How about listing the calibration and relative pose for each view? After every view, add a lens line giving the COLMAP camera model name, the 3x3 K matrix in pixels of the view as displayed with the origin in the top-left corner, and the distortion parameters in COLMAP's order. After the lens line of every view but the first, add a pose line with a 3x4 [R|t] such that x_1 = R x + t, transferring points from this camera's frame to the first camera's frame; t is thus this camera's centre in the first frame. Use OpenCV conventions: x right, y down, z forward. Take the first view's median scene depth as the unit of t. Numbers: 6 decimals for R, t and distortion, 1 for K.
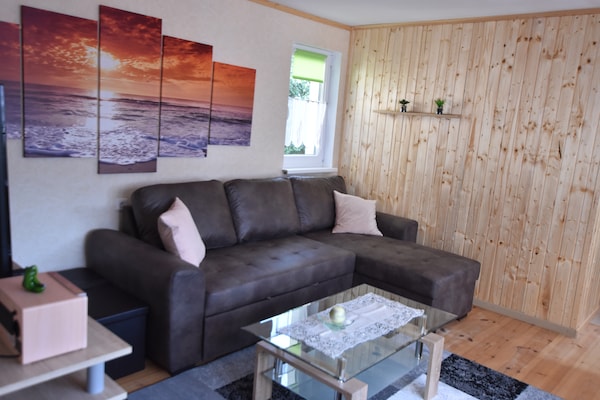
lens RADIAL K [[492.0, 0, 298.1], [0, 492.0, 202.2], [0, 0, 1]] dist [-0.001927, 0.046508]
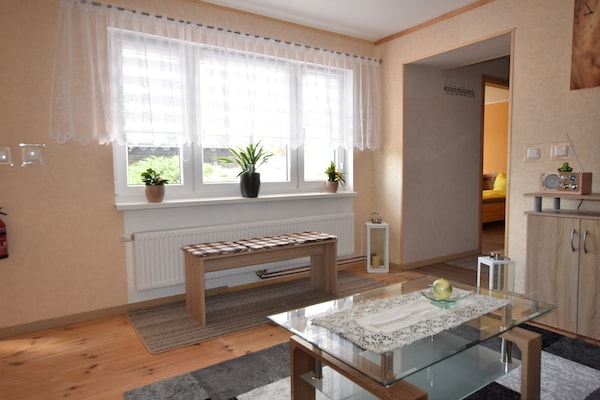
lens RADIAL K [[389.3, 0, 297.1], [0, 389.3, 200.7], [0, 0, 1]] dist [-0.000358, 0.001563]
pose [[-0.969826, -0.084089, 0.228836, 0.125236], [-0.021554, 0.964532, 0.263084, -0.062209], [-0.242843, 0.250213, -0.937241, 1.131146]]
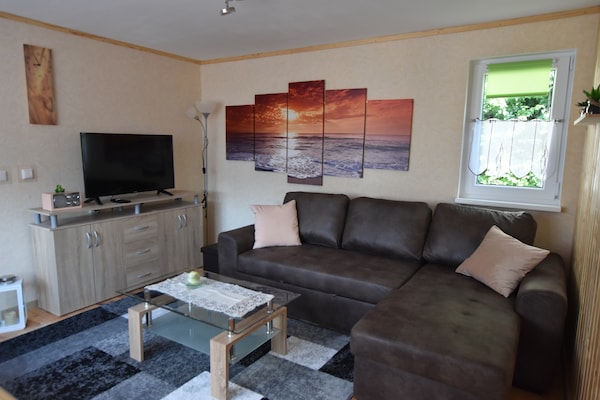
lens RADIAL K [[389.3, 0, 297.1], [0, 389.3, 200.7], [0, 0, 1]] dist [-0.000358, 0.001563]
pose [[0.176923, 0.065613, -0.982035, 0.795210], [-0.172141, 0.984459, 0.034762, -0.044097], [0.969054, 0.162899, 0.185468, 0.713544]]
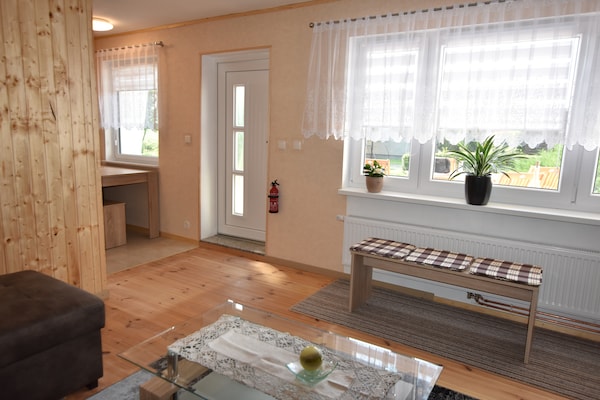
lens RADIAL K [[415.5, 0, 300.0], [0, 415.5, 200.0], [0, 0, 1]] dist [0.010436, 0.005981]
pose [[-0.164989, -0.245917, 0.955146, -0.290347], [0.133563, 0.953926, 0.268674, -0.099316], [-0.977210, 0.171900, -0.124542, 0.717227]]
